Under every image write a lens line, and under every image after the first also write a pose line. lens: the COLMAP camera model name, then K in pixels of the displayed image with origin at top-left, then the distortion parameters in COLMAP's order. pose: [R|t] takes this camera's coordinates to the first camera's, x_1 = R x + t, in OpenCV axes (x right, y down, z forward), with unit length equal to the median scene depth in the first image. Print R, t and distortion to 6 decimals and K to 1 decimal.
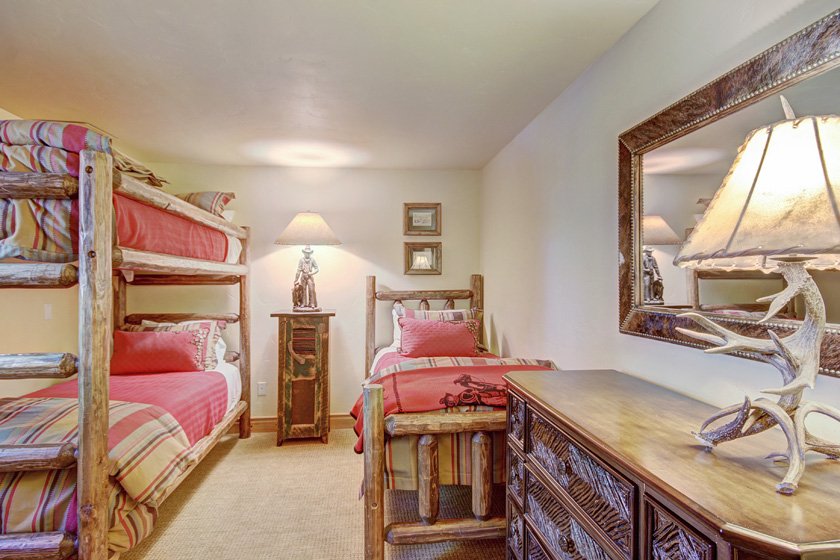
lens RADIAL K [[459.4, 0, 488.5], [0, 459.4, 279.7], [0, 0, 1]] dist [0.000637, 0.000320]
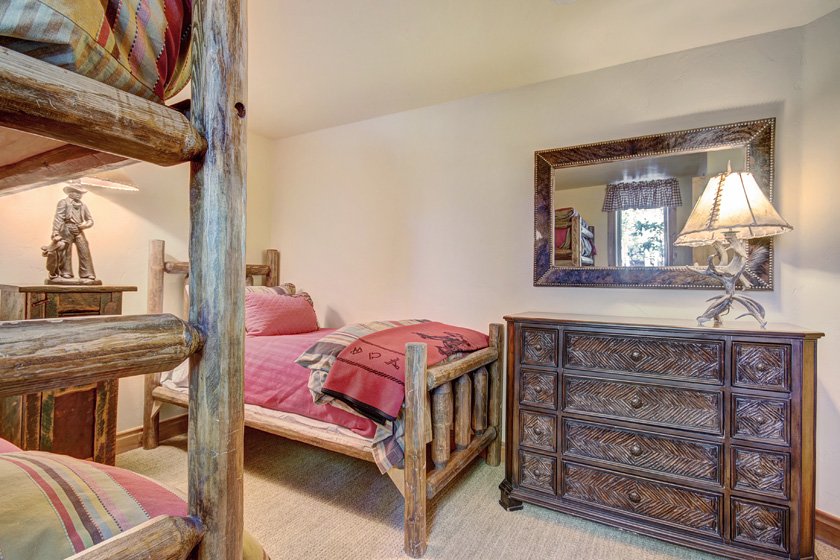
lens RADIAL K [[398.2, 0, 415.4], [0, 398.2, 282.6], [0, 0, 1]] dist [0.002775, -0.007750]
pose [[0.617216, 0.010136, 0.786729, -0.547741], [-0.009282, 0.999941, -0.005602, 0.066411], [-0.786739, -0.003845, 0.617273, 0.296374]]
